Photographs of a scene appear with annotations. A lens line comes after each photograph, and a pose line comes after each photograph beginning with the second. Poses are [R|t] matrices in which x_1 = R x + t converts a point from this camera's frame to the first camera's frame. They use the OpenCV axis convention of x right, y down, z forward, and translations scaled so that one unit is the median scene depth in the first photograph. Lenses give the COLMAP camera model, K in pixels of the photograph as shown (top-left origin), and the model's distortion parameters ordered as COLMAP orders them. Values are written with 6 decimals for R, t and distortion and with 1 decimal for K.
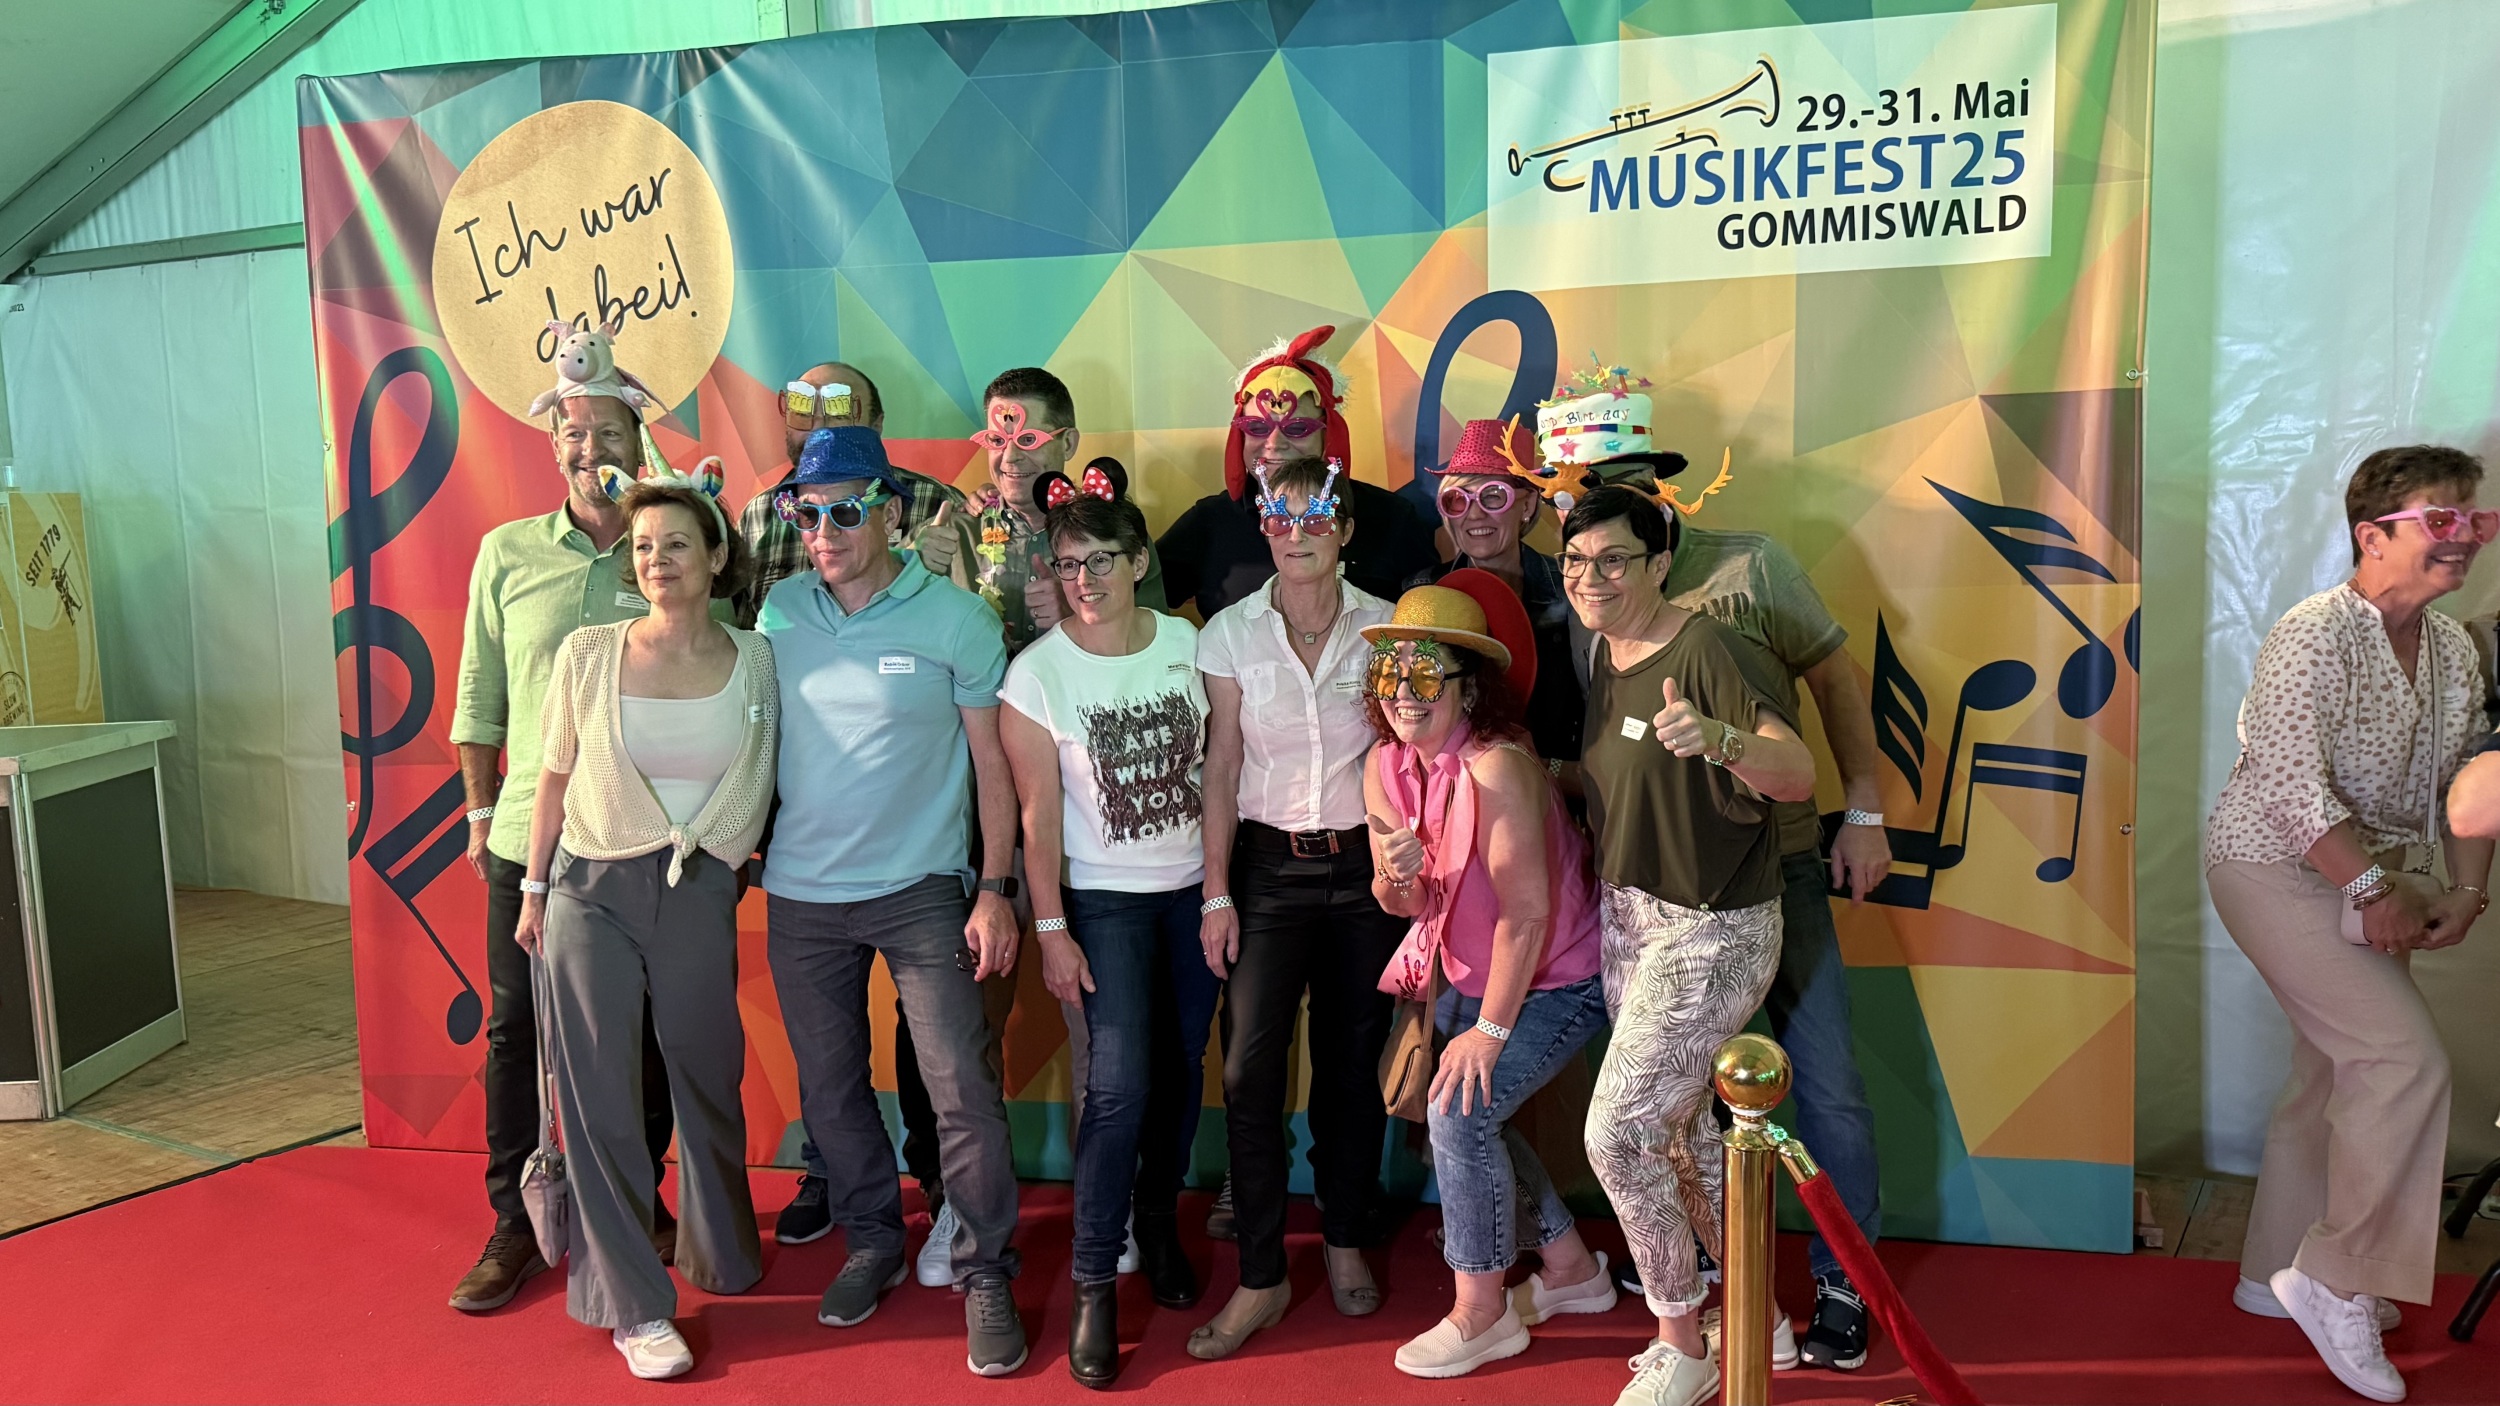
lens RADIAL K [[1954.3, 0, 1231.1], [0, 1954.3, 716.6], [0, 0, 1]] dist [0.025204, -0.014887]
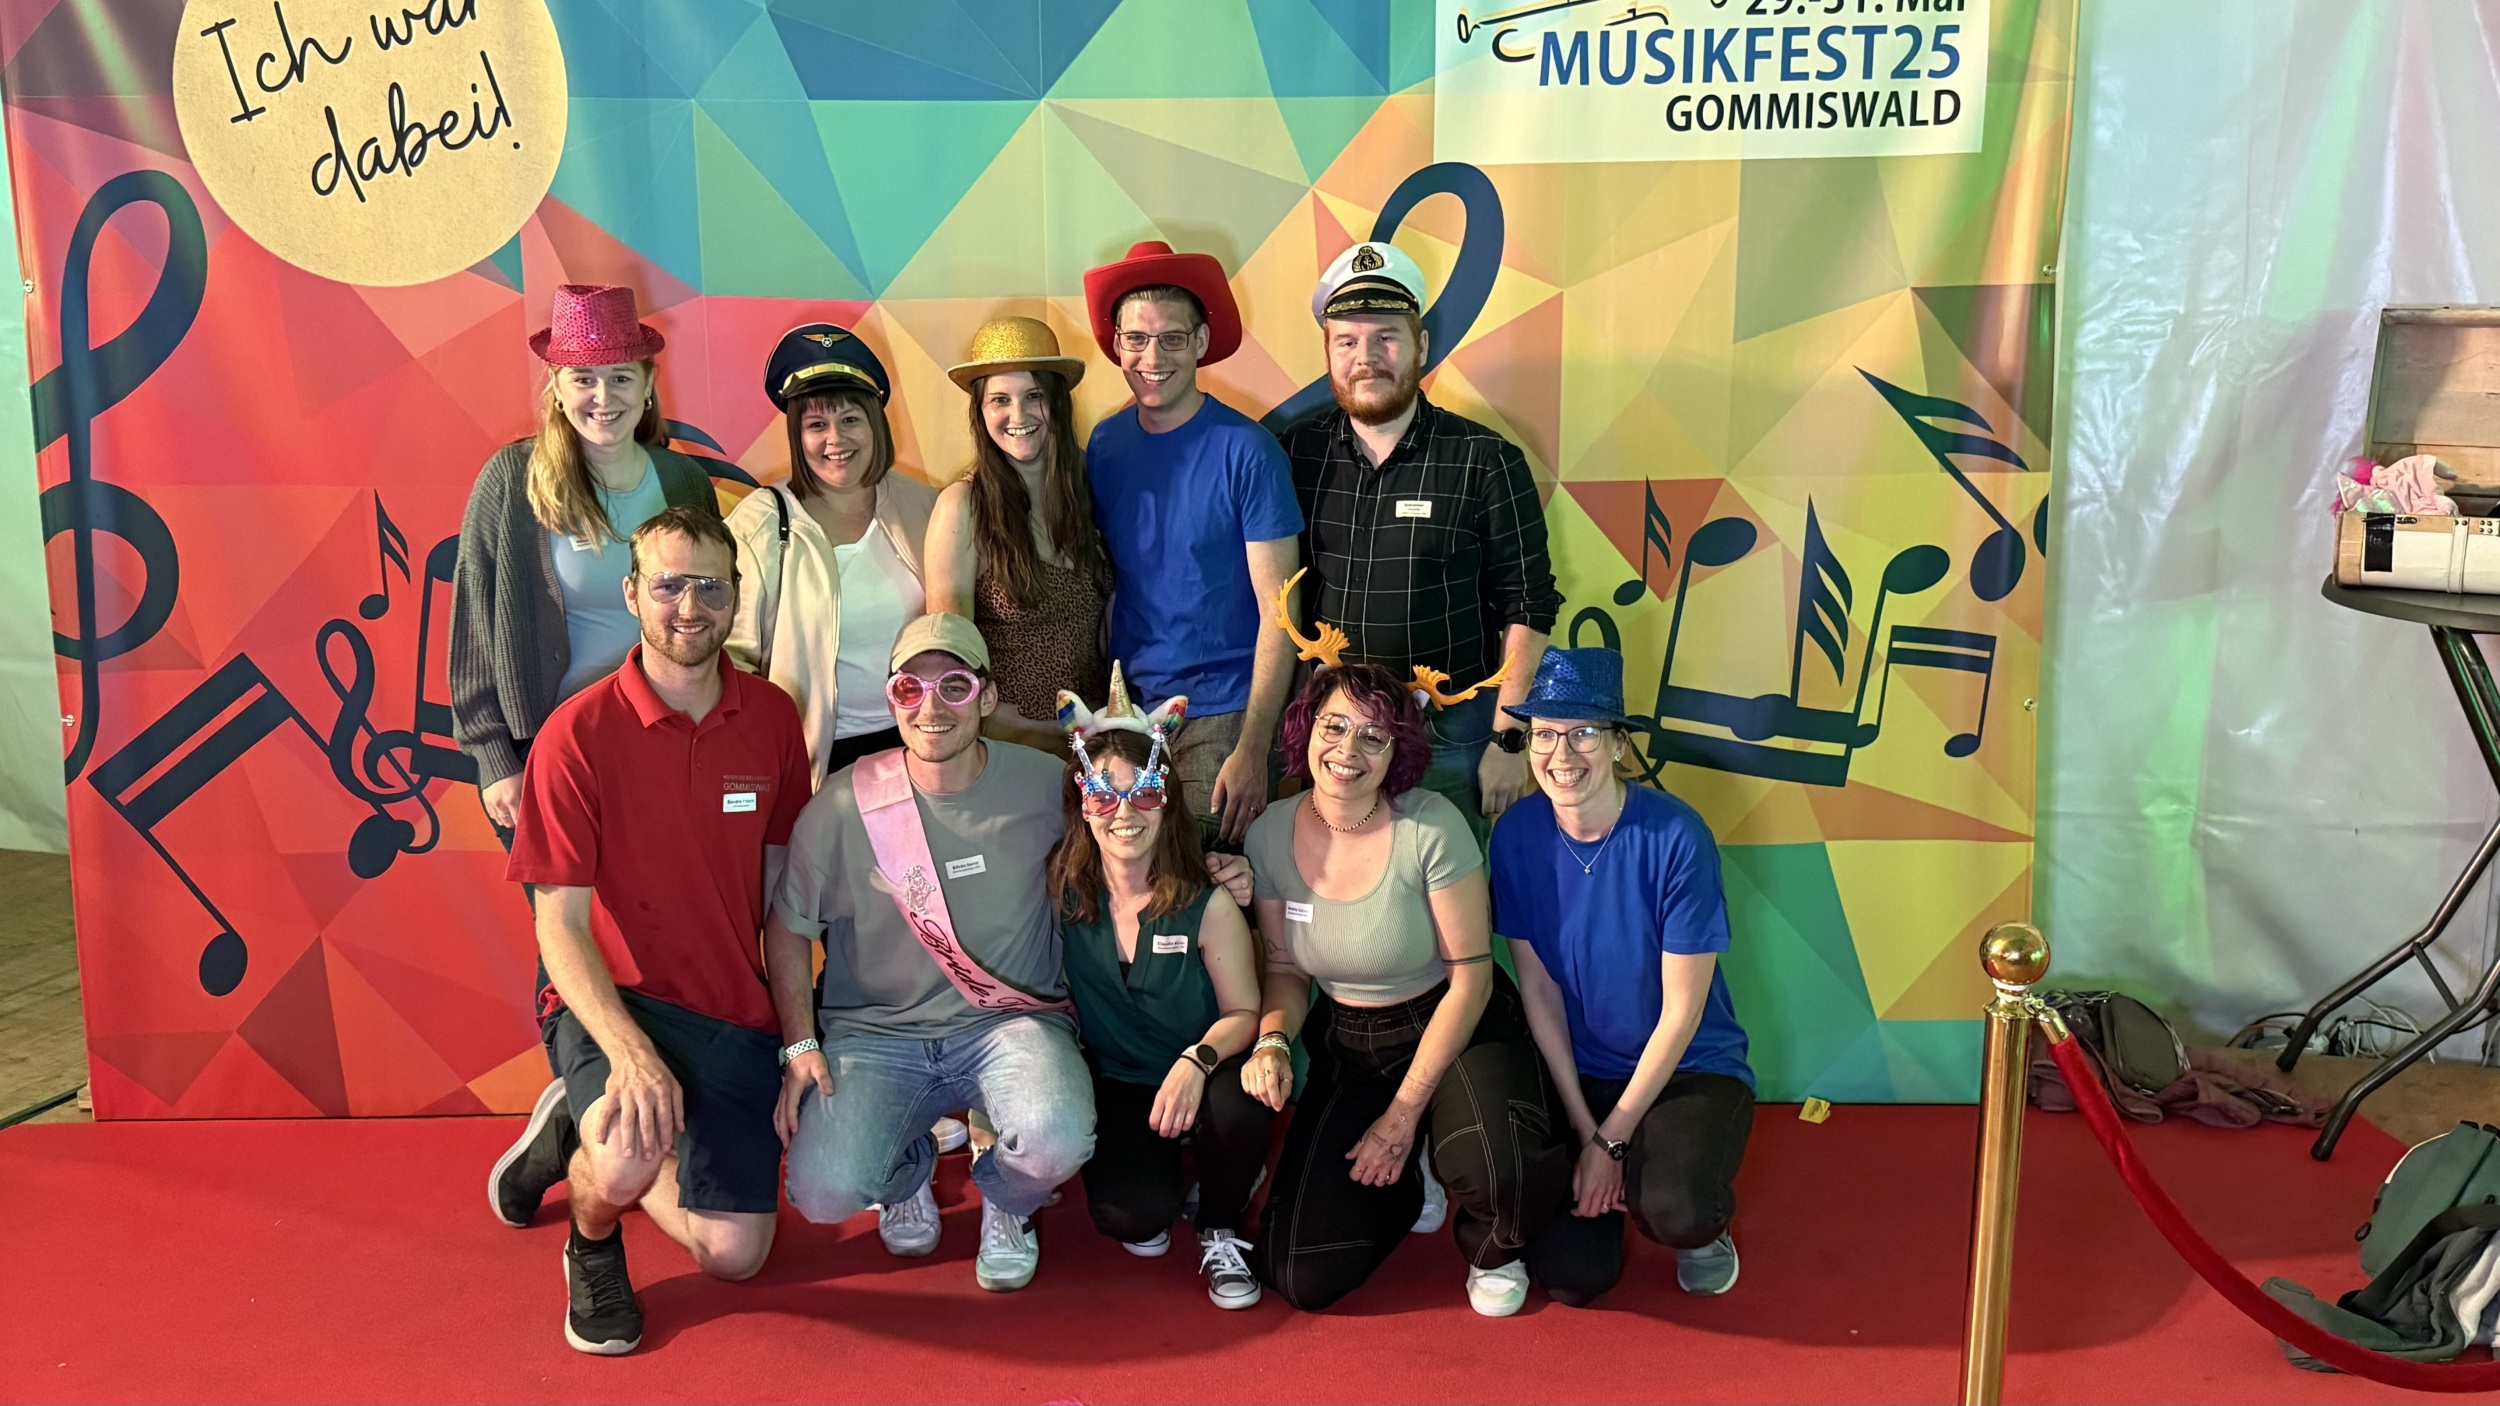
lens RADIAL K [[2439.8, 0, 1190.3], [0, 2439.8, 727.6], [0, 0, 1]] dist [0.043196, 0.000000]
pose [[0.970062, -0.027800, 0.241261, -0.285323], [0.007932, 0.996523, 0.082935, -0.041835], [-0.242728, -0.078538, 0.966910, -0.157022]]
